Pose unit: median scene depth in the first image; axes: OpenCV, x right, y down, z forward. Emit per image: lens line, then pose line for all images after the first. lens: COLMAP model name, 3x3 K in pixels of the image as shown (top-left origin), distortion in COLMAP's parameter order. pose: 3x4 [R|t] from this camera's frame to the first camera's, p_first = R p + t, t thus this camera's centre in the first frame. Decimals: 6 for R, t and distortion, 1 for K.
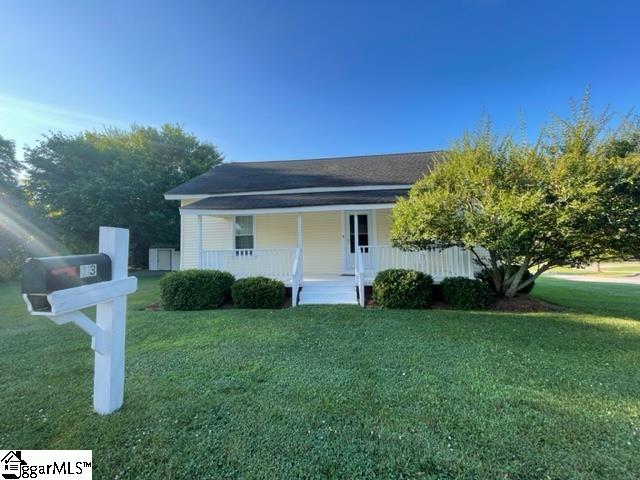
lens RADIAL K [[259.0, 0, 320.9], [0, 259.0, 239.0], [0, 0, 1]] dist [0.001451, 0.000132]
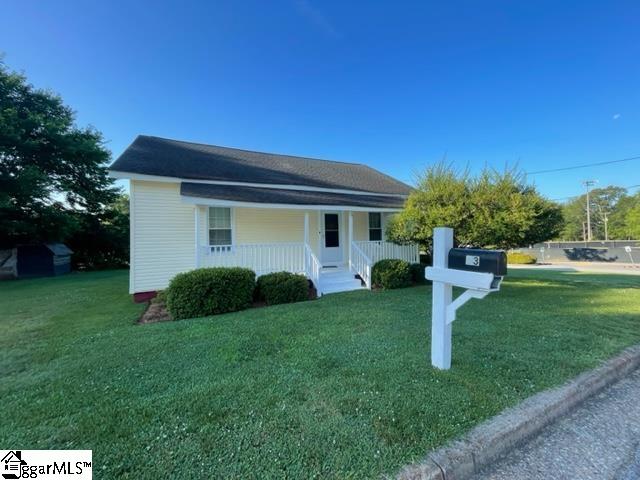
lens RADIAL K [[259.0, 0, 320.9], [0, 259.0, 239.0], [0, 0, 1]] dist [0.001451, 0.000132]
pose [[0.847332, 0.008280, 0.531000, -0.499453], [-0.015454, 0.999839, 0.009069, 0.006230], [-0.530839, -0.015890, 0.847324, 0.059081]]
